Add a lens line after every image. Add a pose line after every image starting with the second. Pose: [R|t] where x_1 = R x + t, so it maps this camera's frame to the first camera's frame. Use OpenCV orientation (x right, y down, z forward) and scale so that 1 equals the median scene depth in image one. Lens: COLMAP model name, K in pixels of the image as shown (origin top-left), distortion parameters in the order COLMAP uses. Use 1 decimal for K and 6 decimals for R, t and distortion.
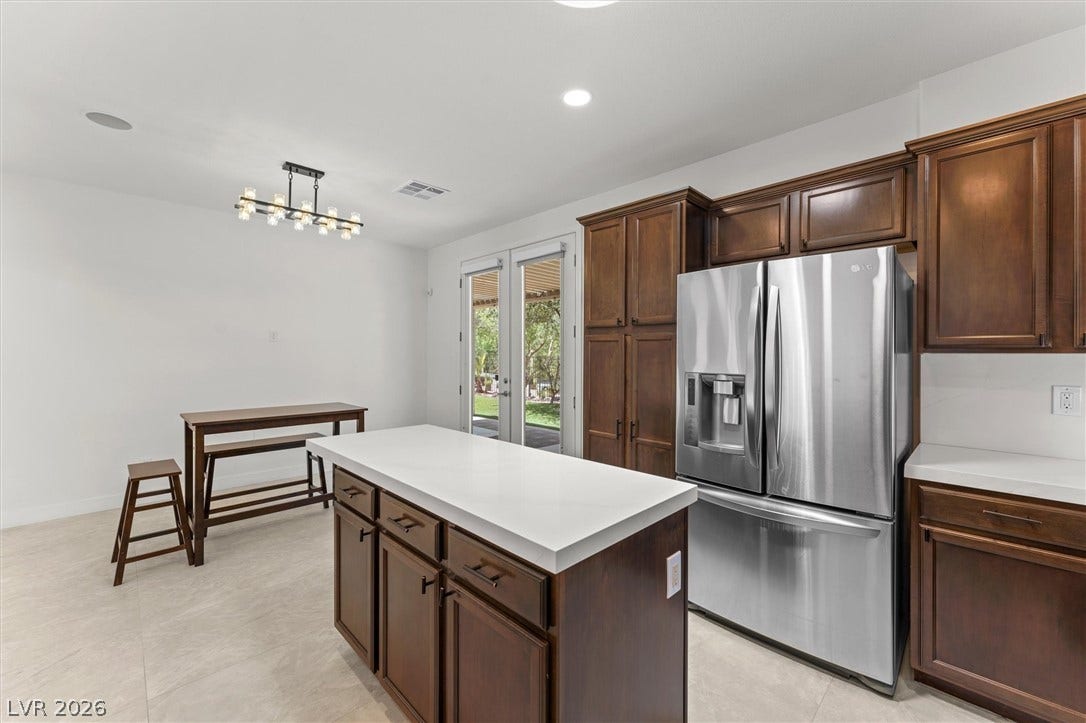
lens RADIAL K [[434.2, 0, 540.6], [0, 434.2, 354.8], [0, 0, 1]] dist [-0.001268, -0.000313]
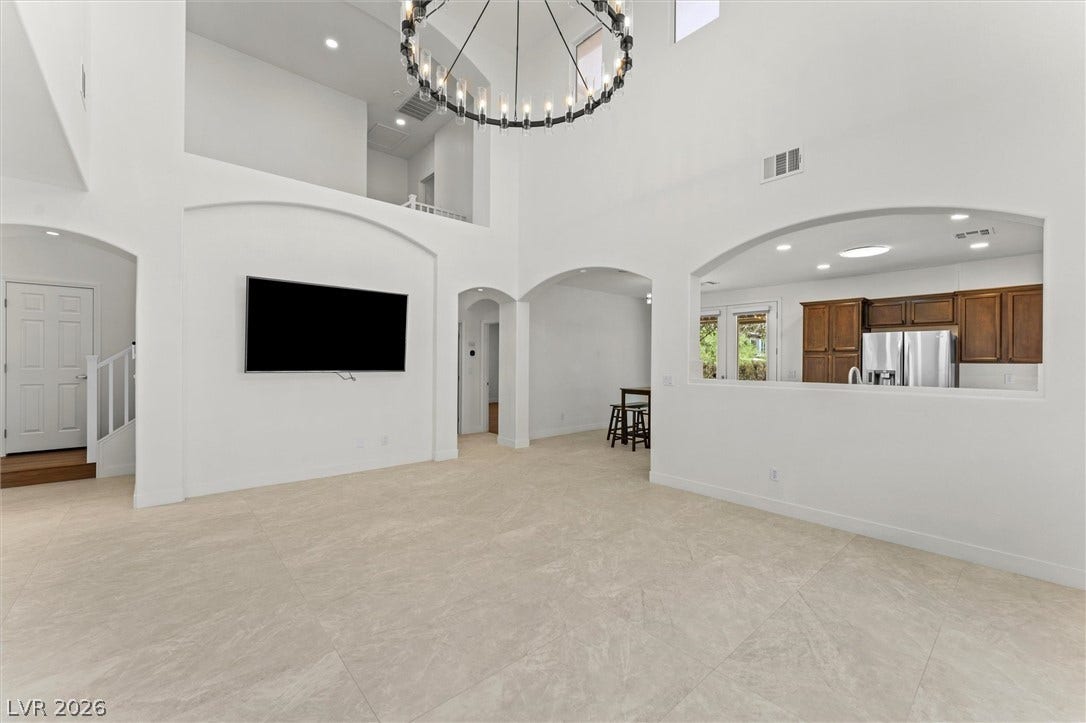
lens RADIAL K [[429.8, 0, 543.0], [0, 429.8, 361.5], [0, 0, 1]] dist [-0.000790, 0.000059]
pose [[0.998251, 0.003138, -0.059026, -1.507100], [-0.003328, 0.999990, -0.003112, 0.001542], [0.059016, 0.003303, 0.998252, -1.766794]]
